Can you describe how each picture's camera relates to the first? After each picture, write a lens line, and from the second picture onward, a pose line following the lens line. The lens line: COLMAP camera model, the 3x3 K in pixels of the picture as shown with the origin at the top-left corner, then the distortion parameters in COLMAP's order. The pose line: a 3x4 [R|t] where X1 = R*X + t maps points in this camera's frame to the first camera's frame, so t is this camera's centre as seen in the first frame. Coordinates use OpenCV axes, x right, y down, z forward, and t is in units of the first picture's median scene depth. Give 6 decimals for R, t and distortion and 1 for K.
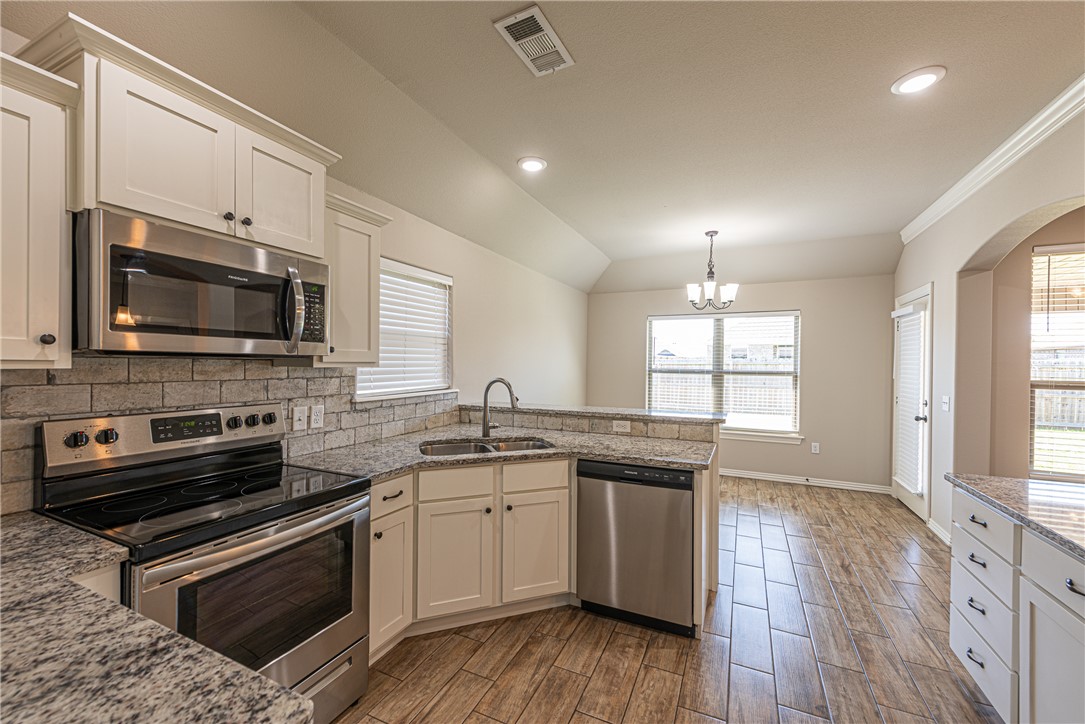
lens RADIAL K [[428.9, 0, 545.5], [0, 428.9, 364.5], [0, 0, 1]] dist [0.005939, -0.000386]
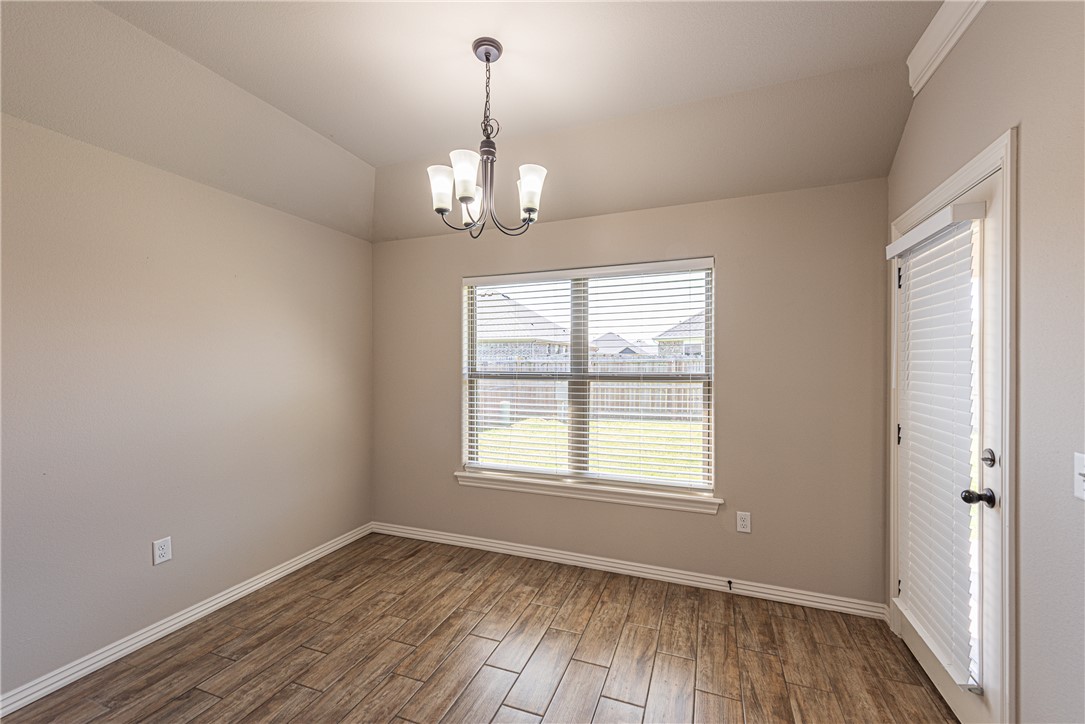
lens RADIAL K [[443.2, 0, 542.5], [0, 443.2, 362.0], [0, 0, 1]] dist [0.001276, 0.000350]
pose [[0.997103, -0.009660, 0.075453, 0.343036], [0.010097, 0.999934, -0.005405, 0.002027], [-0.075396, 0.006151, 0.997135, 0.478427]]
